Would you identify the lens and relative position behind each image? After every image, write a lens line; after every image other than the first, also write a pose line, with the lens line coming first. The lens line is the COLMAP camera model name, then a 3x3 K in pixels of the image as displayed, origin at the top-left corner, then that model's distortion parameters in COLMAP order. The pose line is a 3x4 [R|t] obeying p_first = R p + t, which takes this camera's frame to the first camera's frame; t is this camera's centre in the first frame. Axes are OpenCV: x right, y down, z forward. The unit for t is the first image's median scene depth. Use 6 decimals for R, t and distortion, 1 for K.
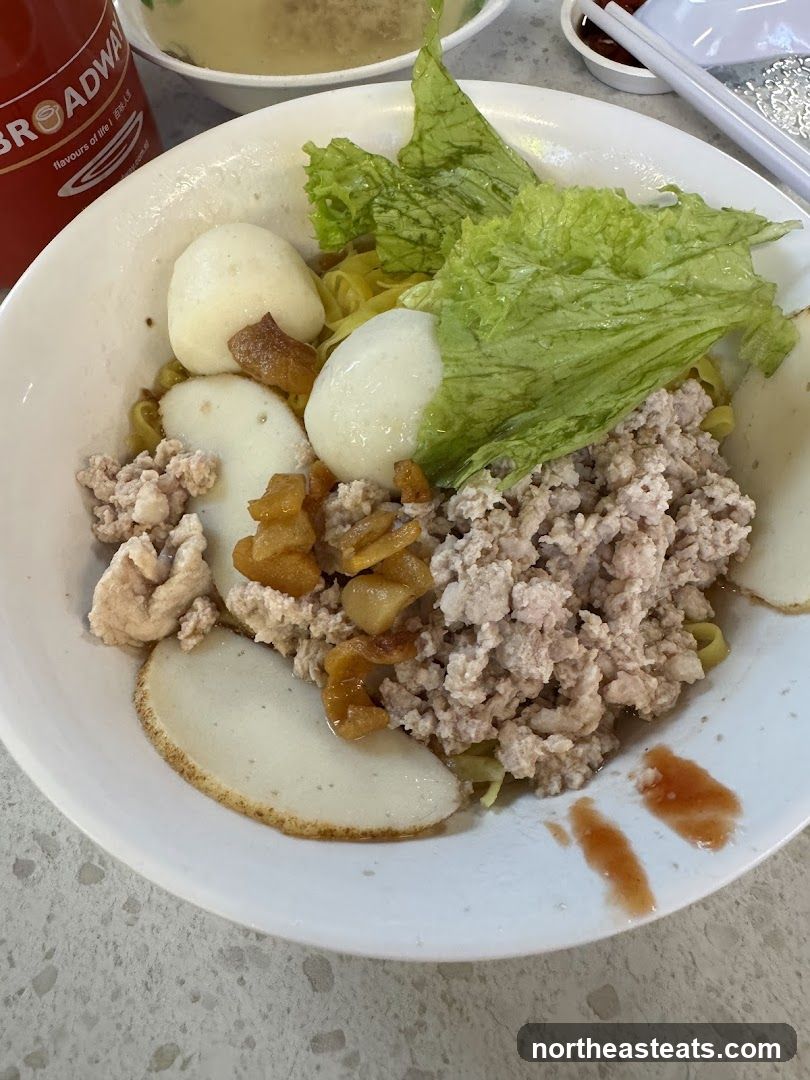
lens RADIAL K [[689.5, 0, 405.1], [0, 689.5, 522.0], [0, 0, 1]] dist [0.001322, -0.000076]
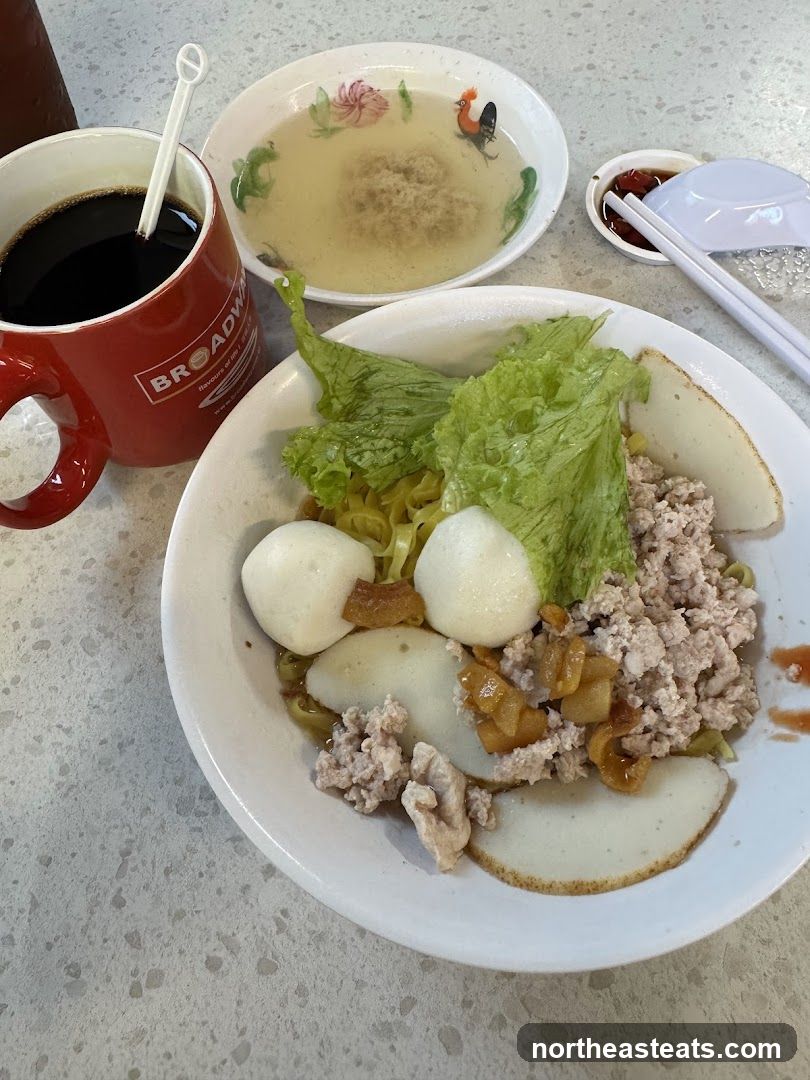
lens RADIAL K [[679.7, 0, 405.0], [0, 679.7, 540.0], [0, 0, 1]] dist [-0.003790, -0.000626]
pose [[0.752093, -0.597601, 0.277903, -0.496644], [0.603959, 0.793727, 0.072323, -0.453074], [-0.263799, 0.113448, 0.957883, -0.241252]]
